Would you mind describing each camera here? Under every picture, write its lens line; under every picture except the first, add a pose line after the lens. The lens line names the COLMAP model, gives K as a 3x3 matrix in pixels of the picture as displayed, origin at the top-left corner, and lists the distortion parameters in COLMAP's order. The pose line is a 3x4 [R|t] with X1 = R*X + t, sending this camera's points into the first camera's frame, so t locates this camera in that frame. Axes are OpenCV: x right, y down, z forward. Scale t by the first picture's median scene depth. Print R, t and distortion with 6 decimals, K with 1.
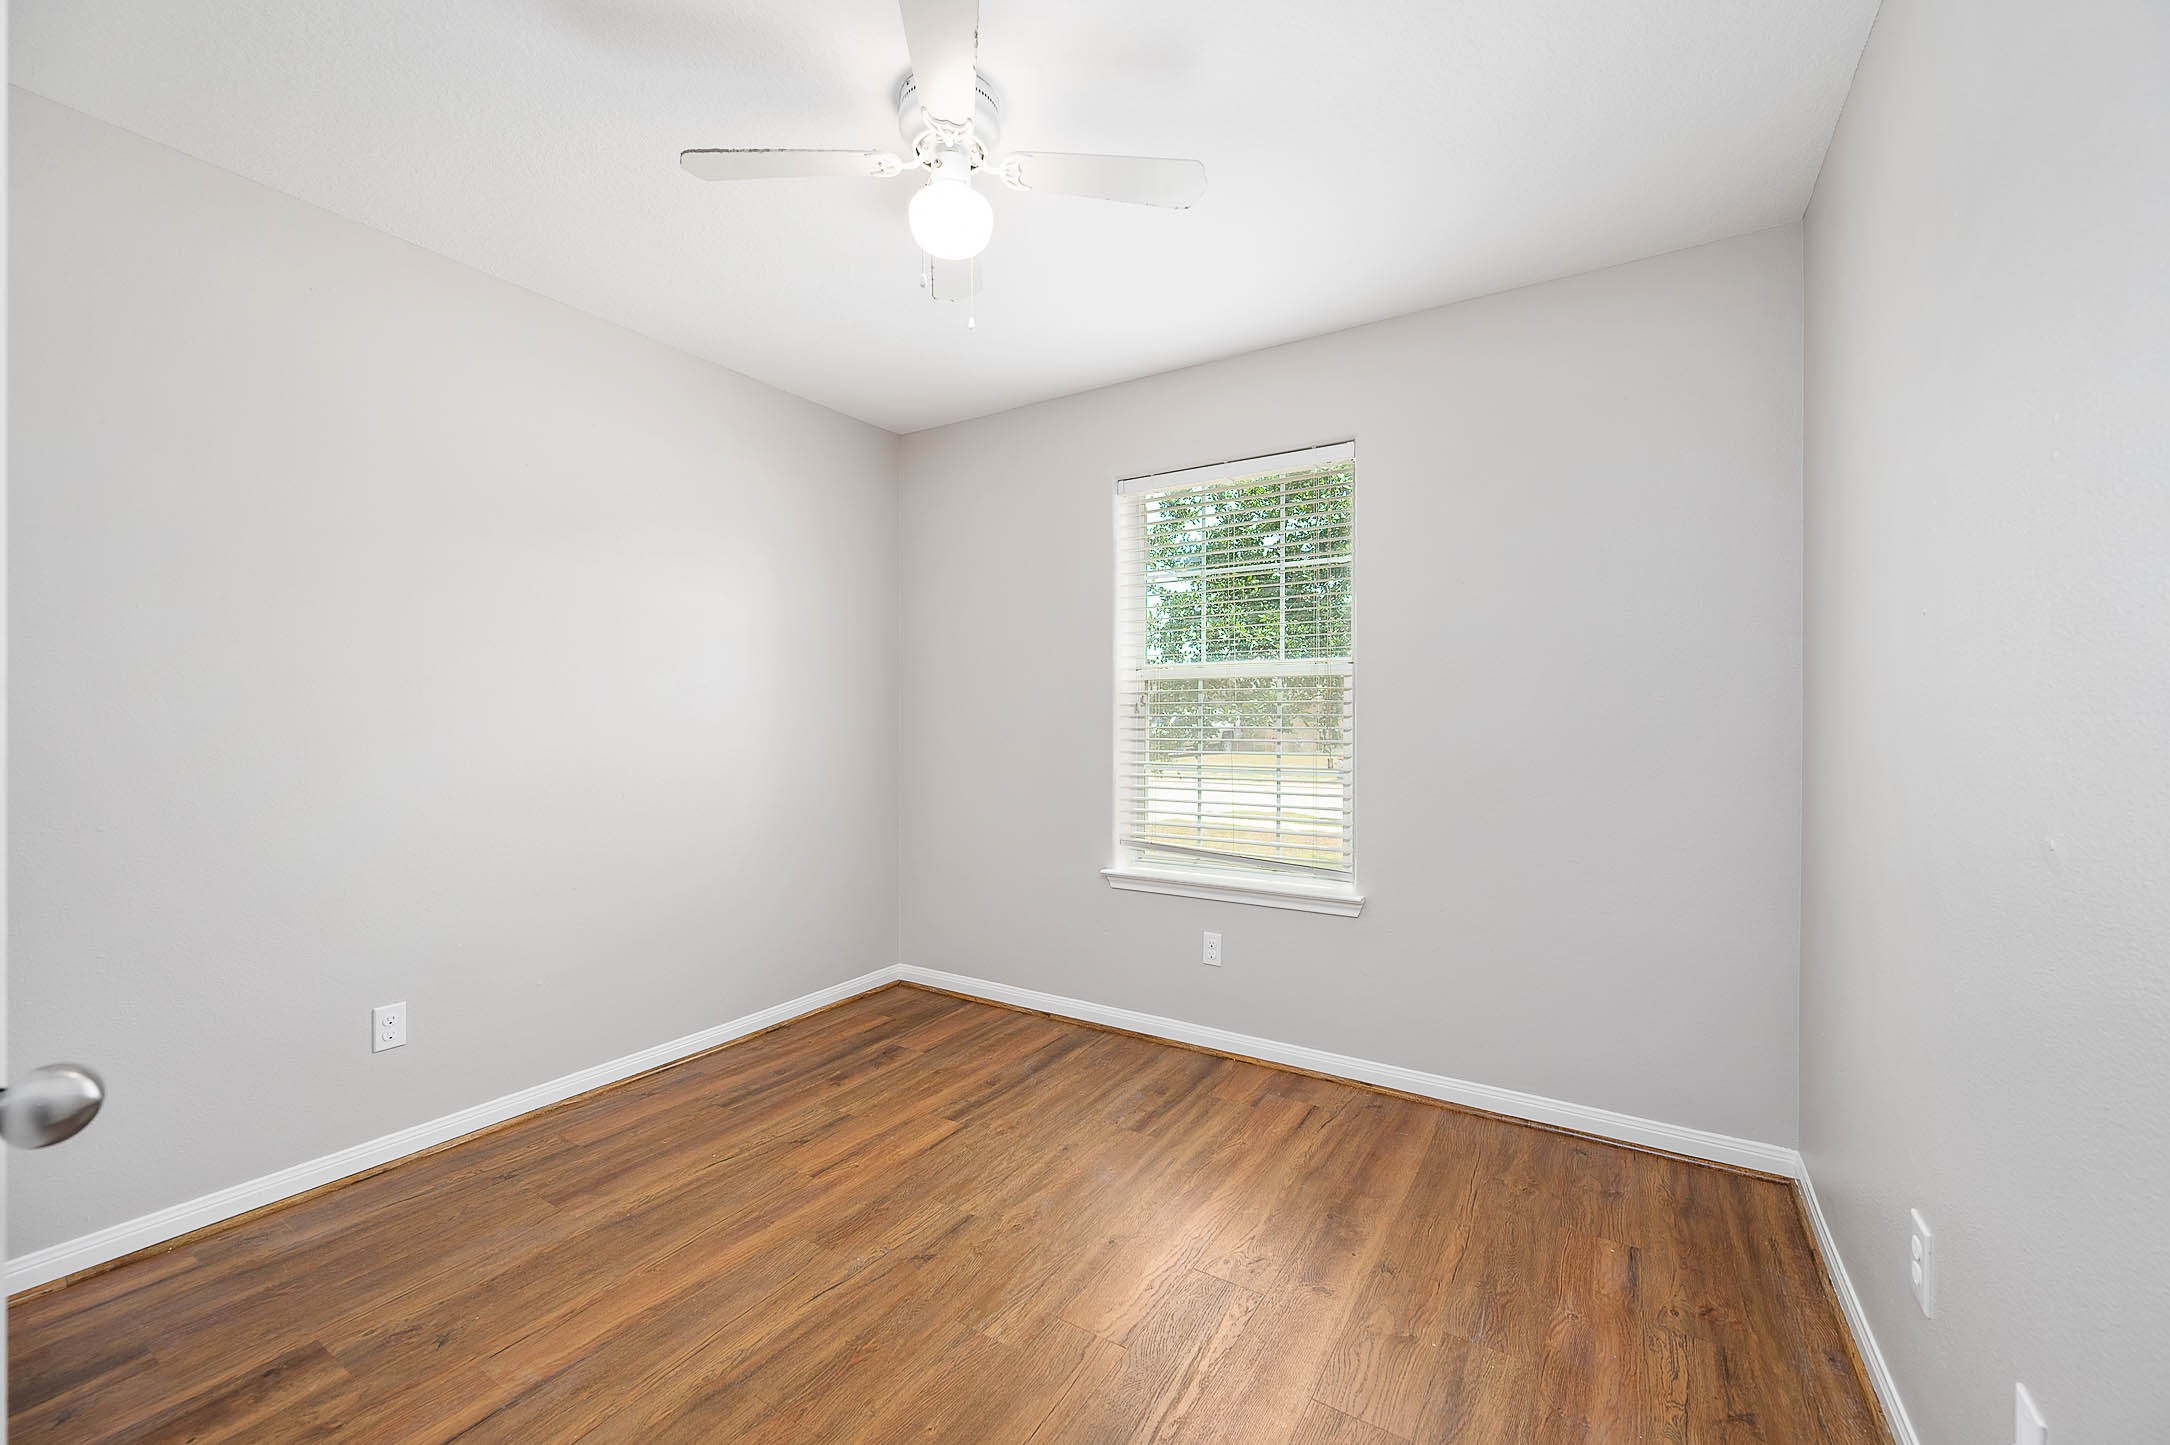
lens RADIAL K [[862.7, 0, 1090.0], [0, 862.7, 716.8], [0, 0, 1]] dist [0.001344, -0.000279]
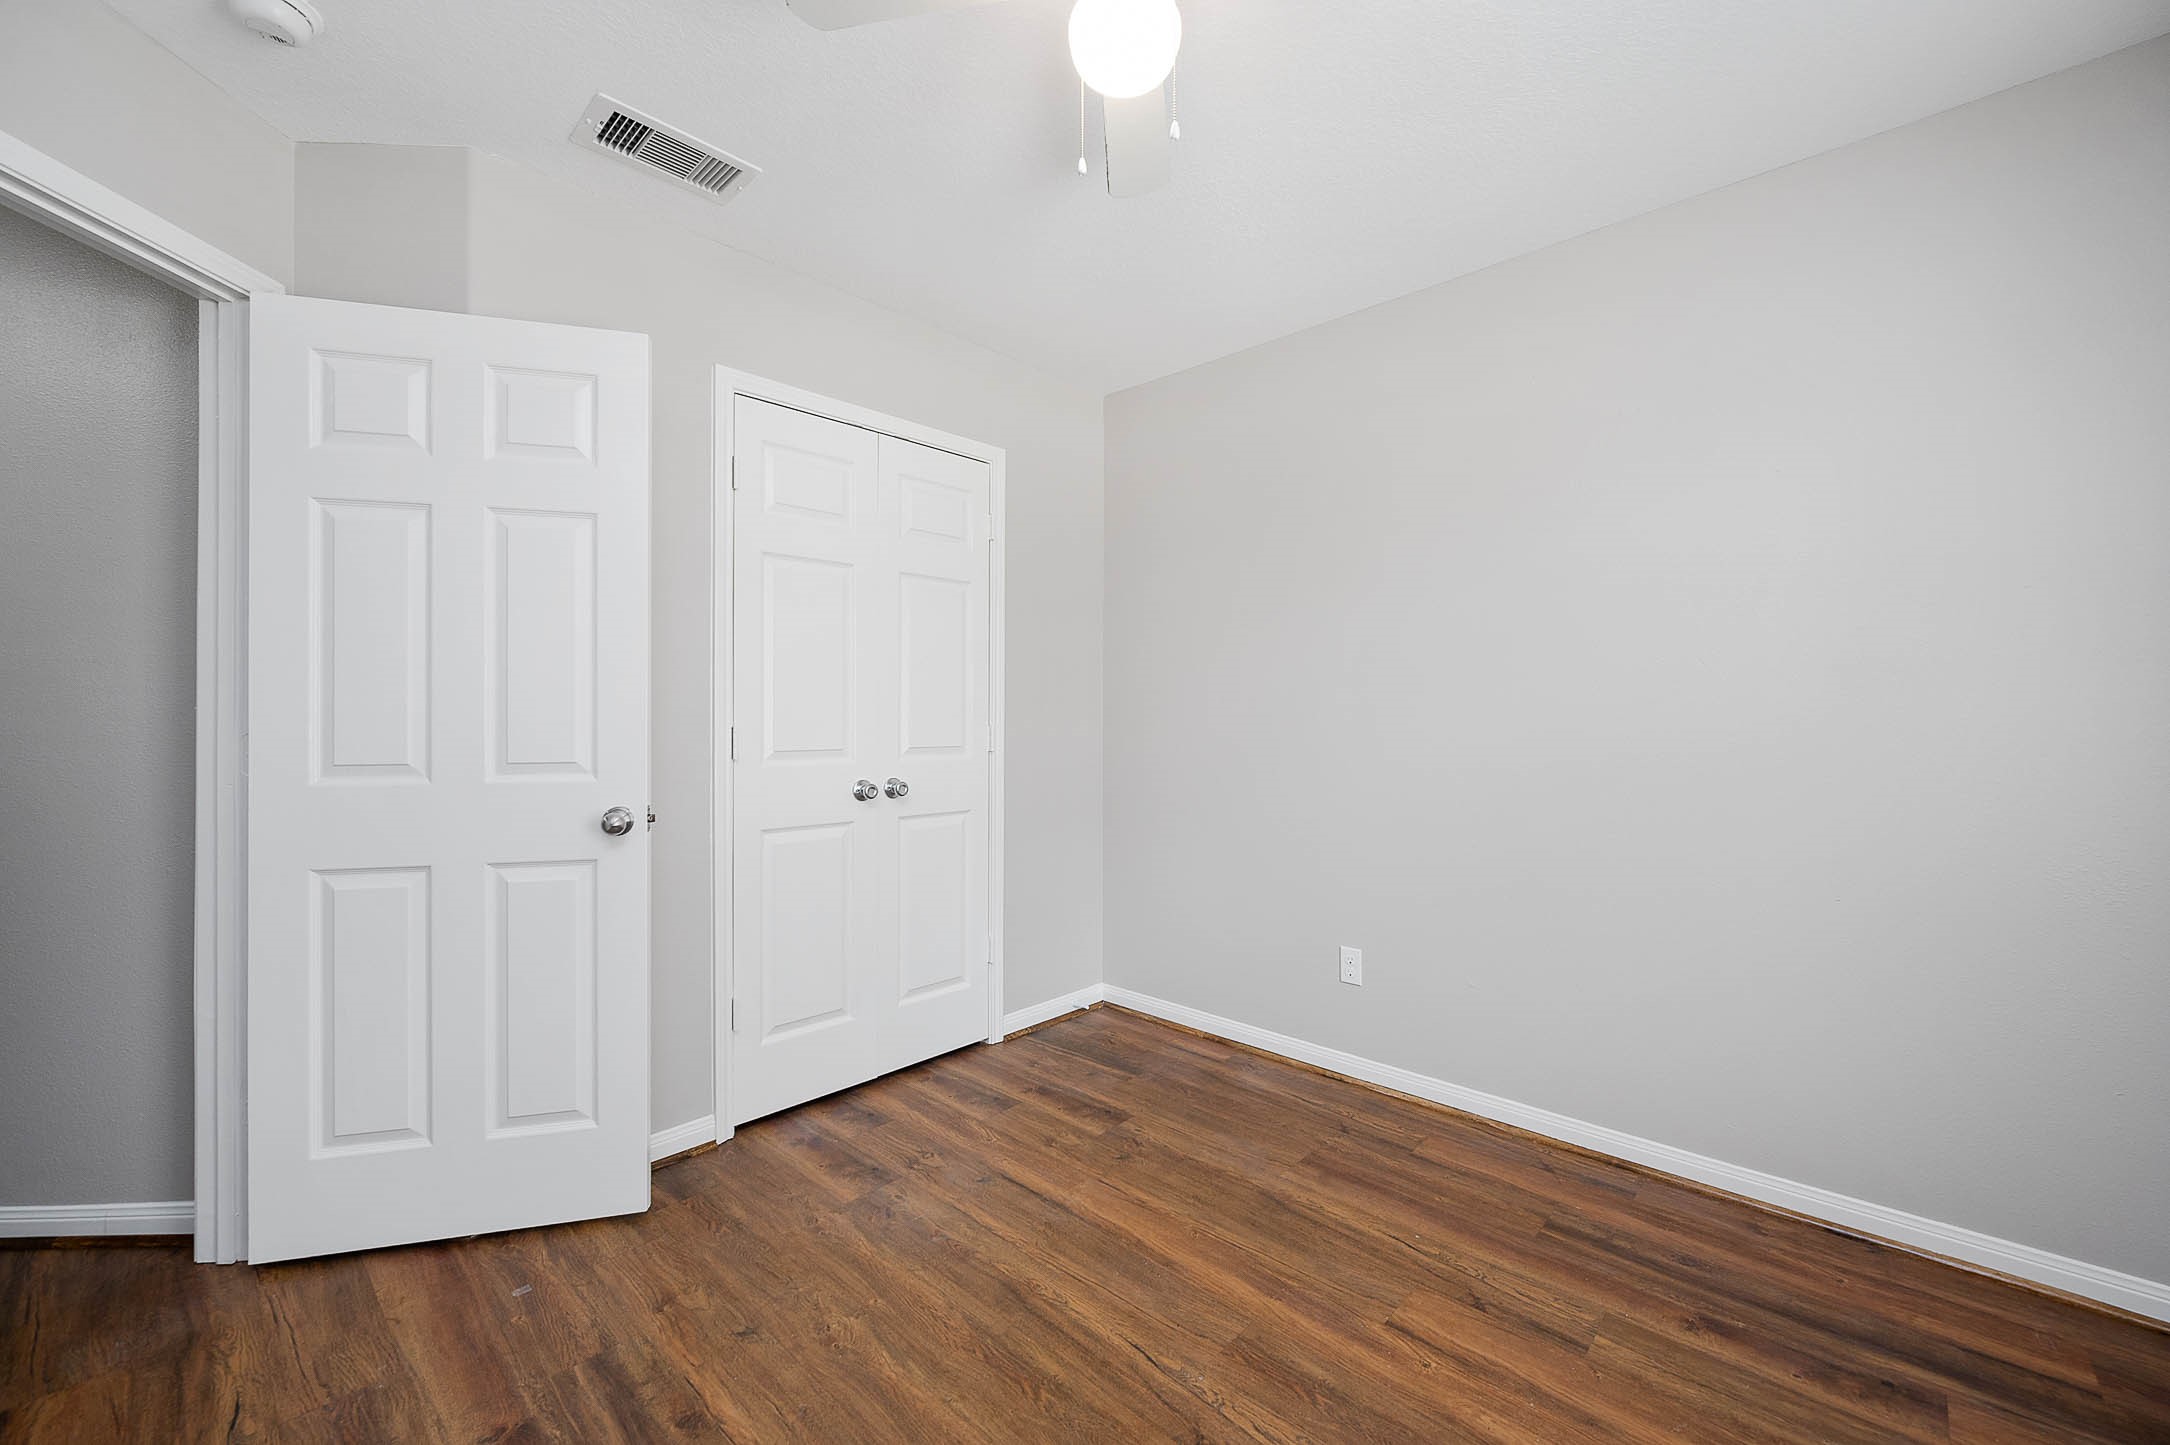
lens RADIAL K [[862.7, 0, 1088.5], [0, 862.7, 721.0], [0, 0, 1]] dist [0.001344, -0.000279]
pose [[-0.199393, 0.005404, -0.979905, 0.454137], [0.009453, 0.999949, 0.003591, 0.006473], [0.979874, -0.008547, -0.199434, 0.889334]]
